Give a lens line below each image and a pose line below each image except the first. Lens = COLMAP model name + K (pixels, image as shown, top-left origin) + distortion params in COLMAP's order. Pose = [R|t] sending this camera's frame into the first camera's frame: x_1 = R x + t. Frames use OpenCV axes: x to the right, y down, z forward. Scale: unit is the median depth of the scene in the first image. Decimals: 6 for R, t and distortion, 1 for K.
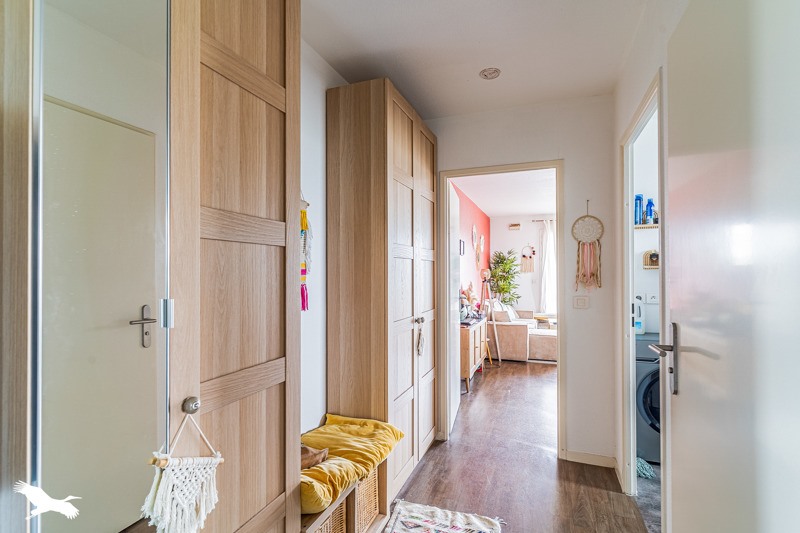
lens RADIAL K [[399.0, 0, 400.0], [0, 399.0, 266.5], [0, 0, 1]] dist [-0.001103, 0.000014]
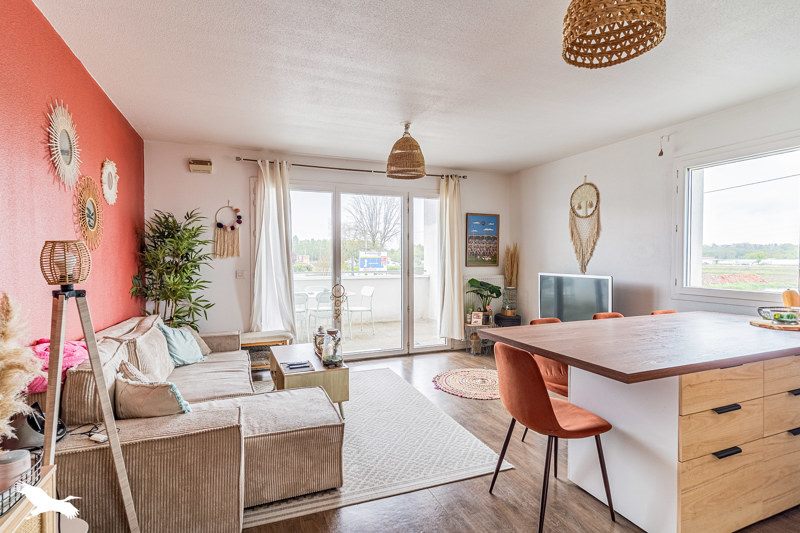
lens RADIAL K [[386.6, 0, 389.9], [0, 386.6, 263.2], [0, 0, 1]] dist [0.000090, 0.000269]
pose [[0.745083, -0.010427, 0.666890, 0.143352], [-0.009378, 0.999615, 0.026106, 0.008057], [-0.666906, -0.025706, 0.744699, 0.487821]]
